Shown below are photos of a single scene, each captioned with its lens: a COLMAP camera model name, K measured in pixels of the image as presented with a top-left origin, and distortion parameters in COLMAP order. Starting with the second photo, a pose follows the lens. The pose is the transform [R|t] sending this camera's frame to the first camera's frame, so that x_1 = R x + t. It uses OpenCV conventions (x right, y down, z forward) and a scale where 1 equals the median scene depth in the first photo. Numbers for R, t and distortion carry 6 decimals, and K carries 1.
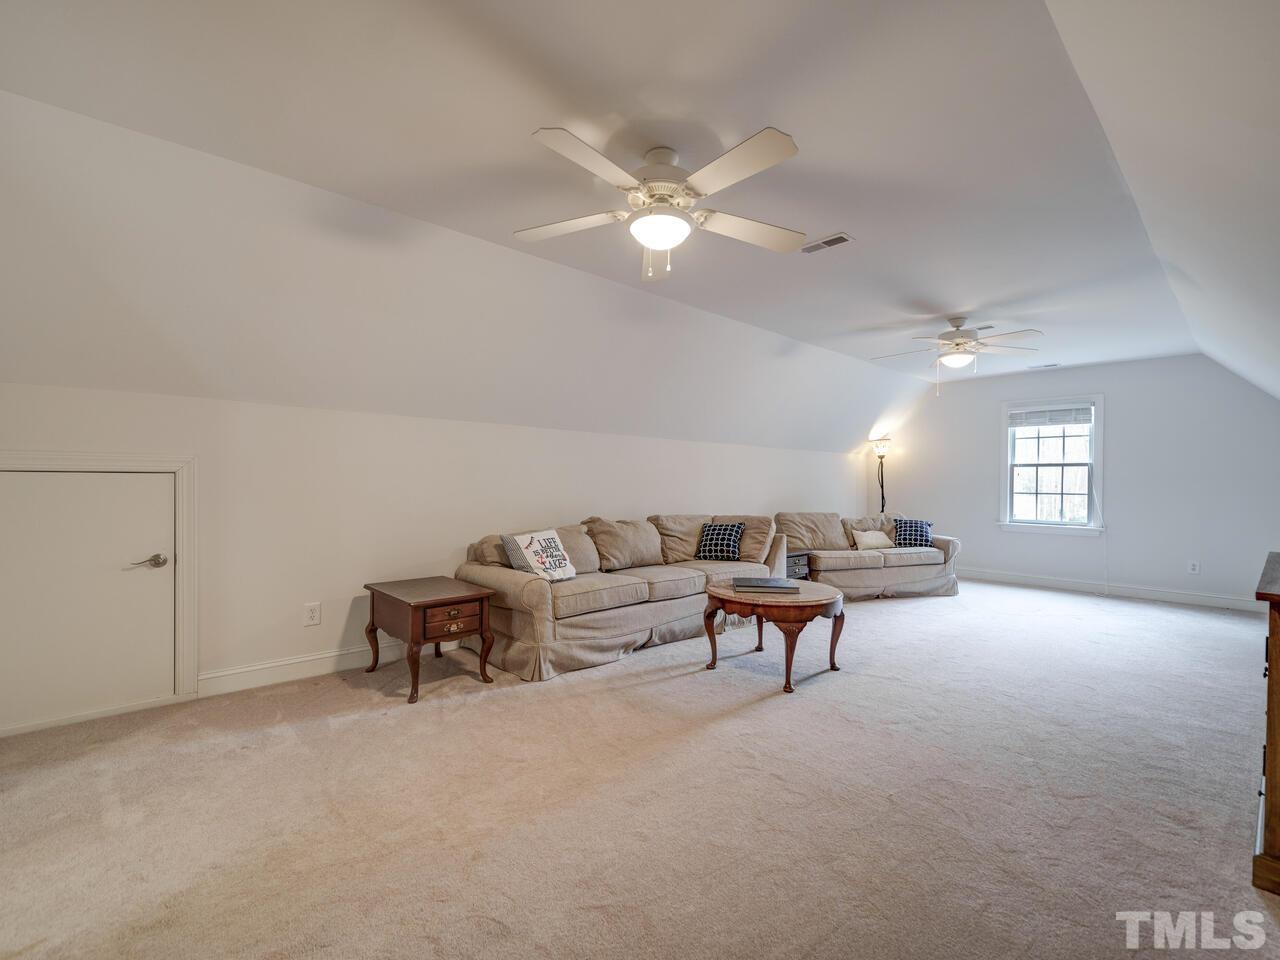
lens RADIAL K [[612.3, 0, 644.0], [0, 612.3, 482.9], [0, 0, 1]] dist [0.000720, 0.000107]
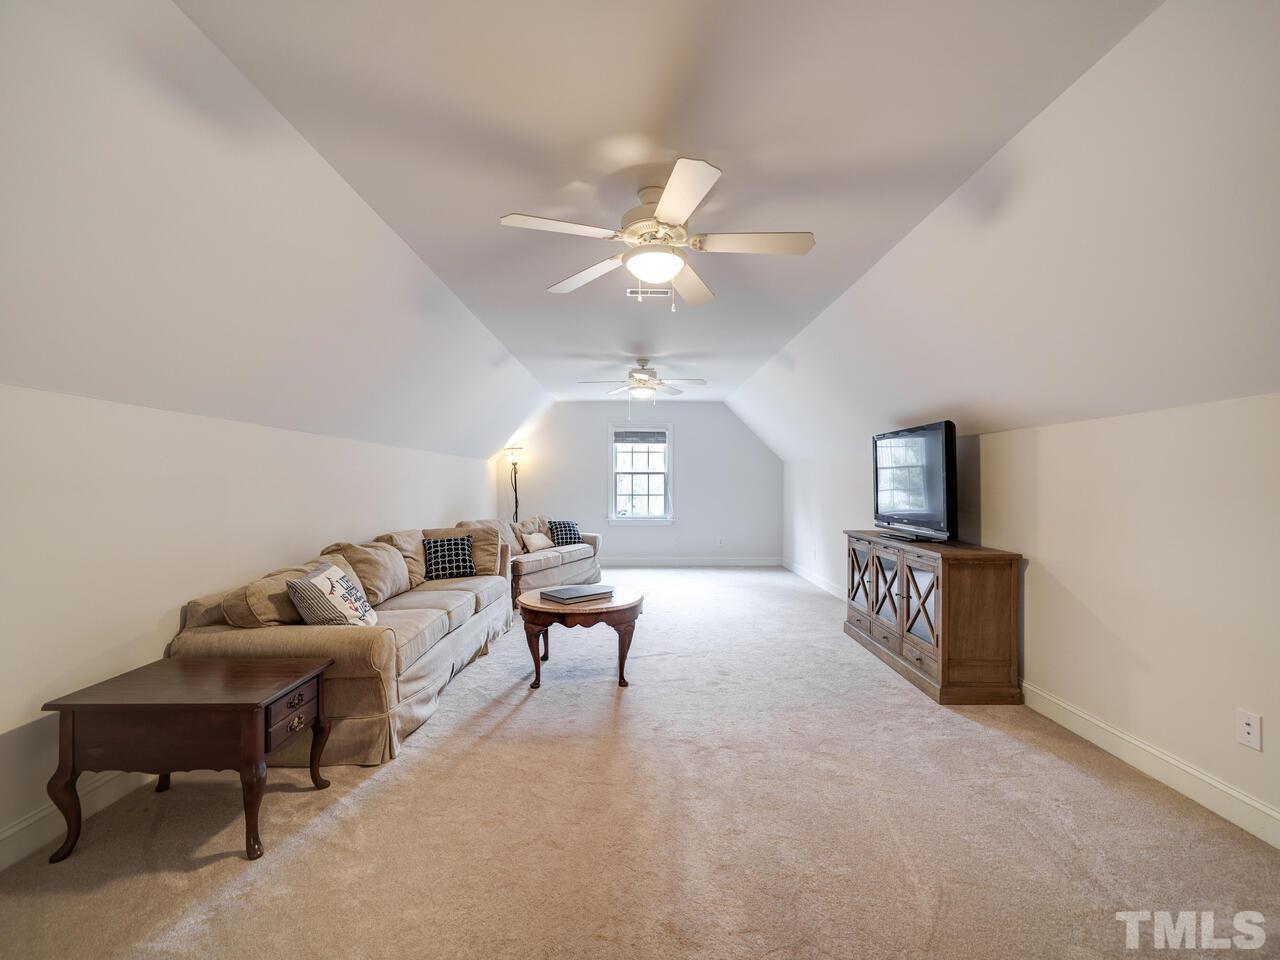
lens RADIAL K [[607.8, 0, 643.1], [0, 607.8, 473.2], [0, 0, 1]] dist [-0.000341, -0.000059]
pose [[0.640693, 0.000624, 0.767797, -0.395250], [0.006015, 0.999965, -0.005832, -0.025282], [-0.767774, 0.008355, 0.640667, 0.178324]]
